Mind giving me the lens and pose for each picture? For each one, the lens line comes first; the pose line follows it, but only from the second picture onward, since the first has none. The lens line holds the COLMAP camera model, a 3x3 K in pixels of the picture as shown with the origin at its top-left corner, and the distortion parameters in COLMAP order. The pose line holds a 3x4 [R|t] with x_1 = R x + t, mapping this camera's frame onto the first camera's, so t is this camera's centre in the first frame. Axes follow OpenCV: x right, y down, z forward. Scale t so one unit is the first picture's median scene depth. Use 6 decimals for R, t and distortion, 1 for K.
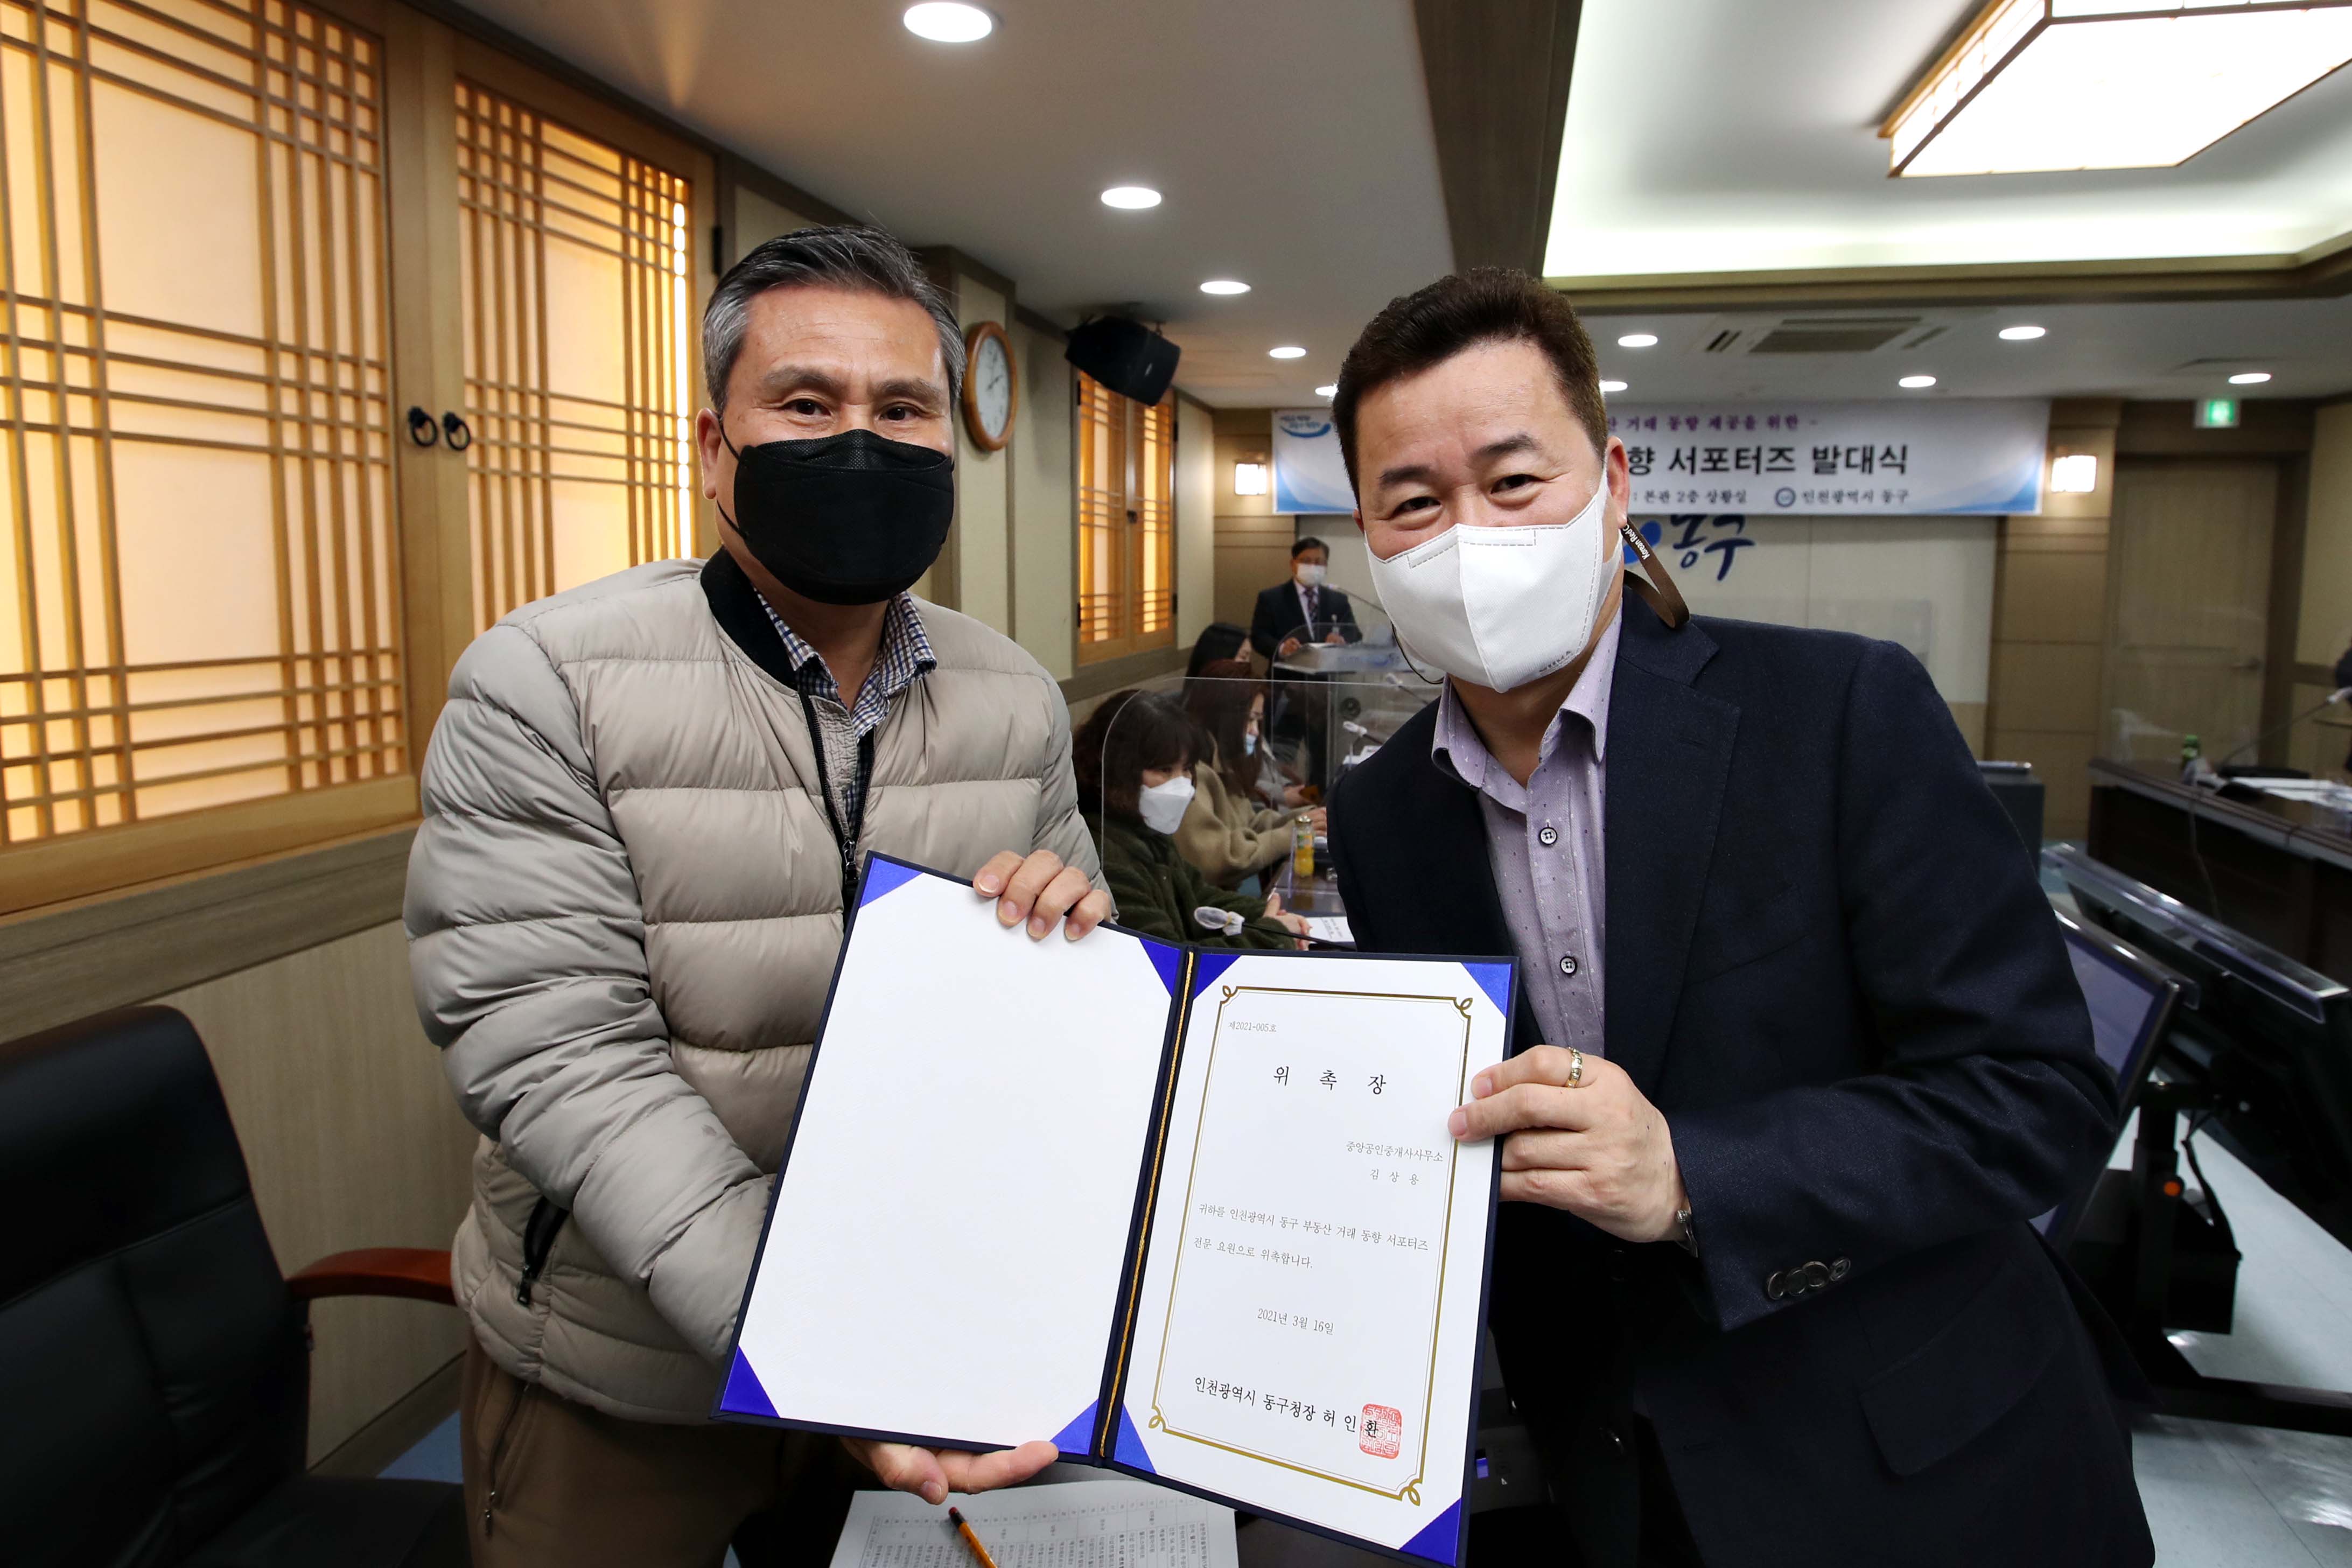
lens RADIAL K [[1488.6, 0, 1129.3], [0, 1488.6, 681.8], [0, 0, 1]] dist [-0.054147, 0.008139]
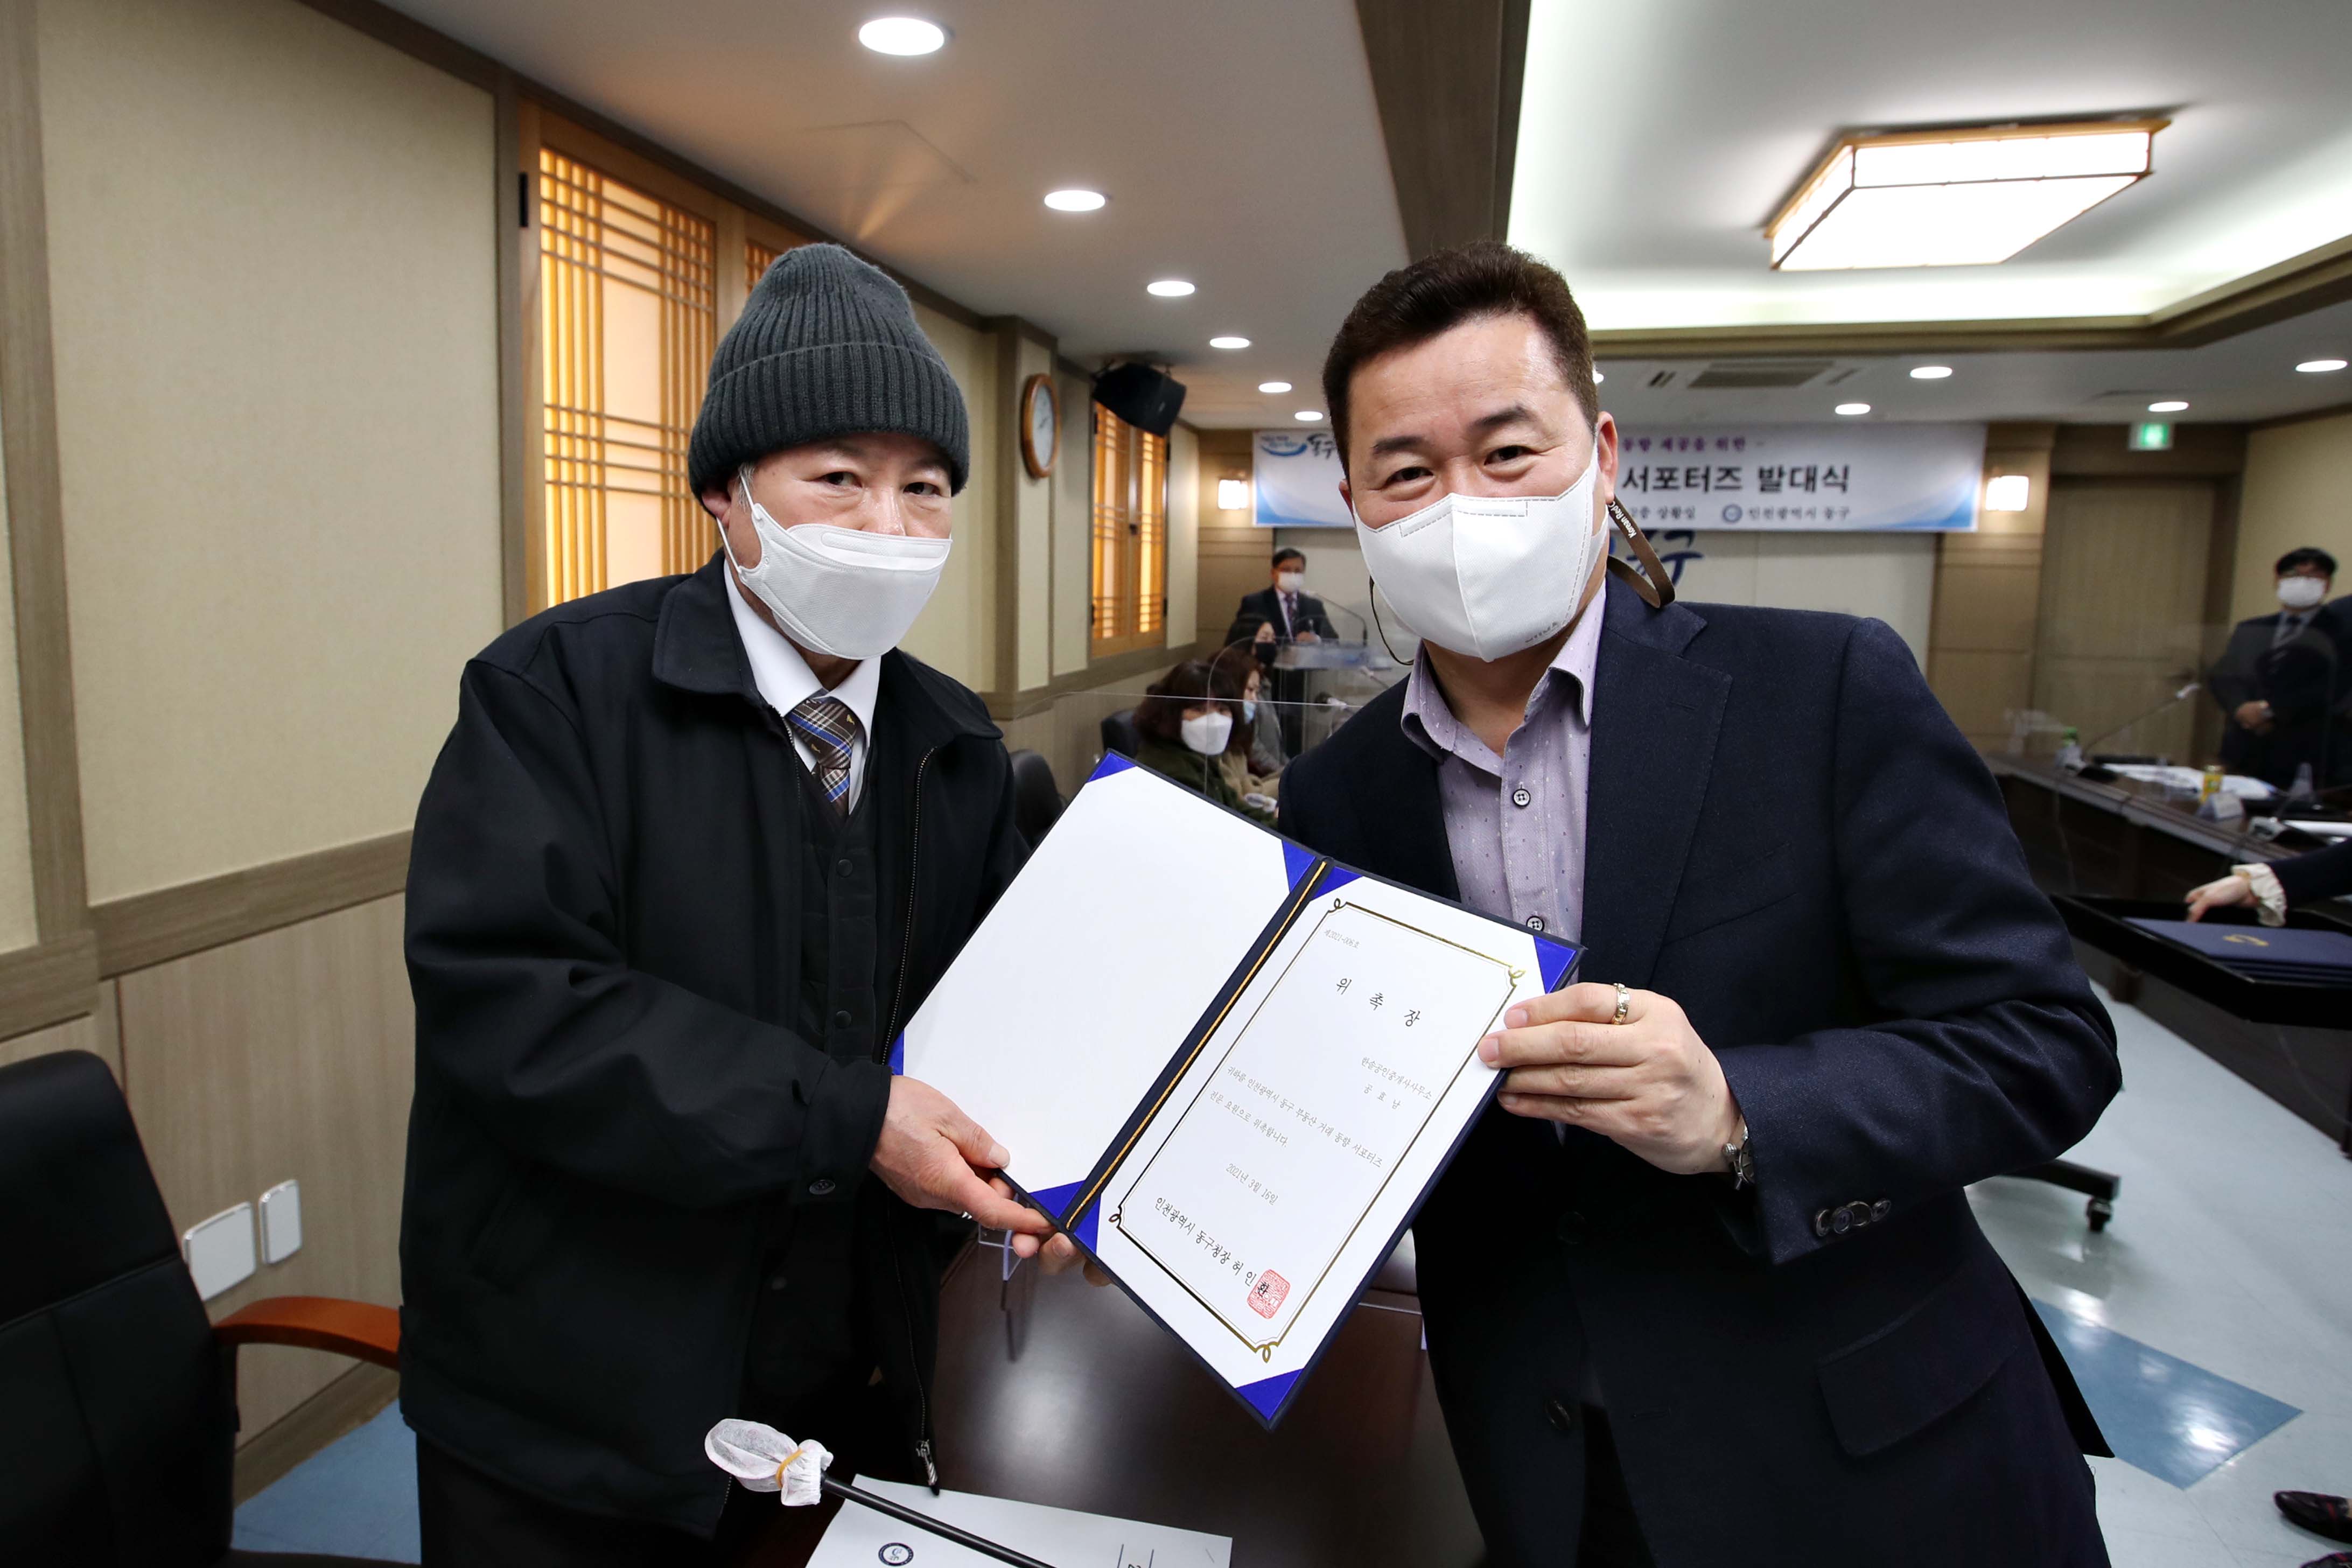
lens RADIAL K [[1585.9, 0, 977.4], [0, 1585.9, 725.6], [0, 0, 1]] dist [-0.047679, 0.020162]
pose [[0.998220, 0.012715, -0.058263, -0.038156], [-0.011636, 0.999755, 0.018809, 0.014883], [0.058488, -0.018098, 0.998124, -0.185694]]
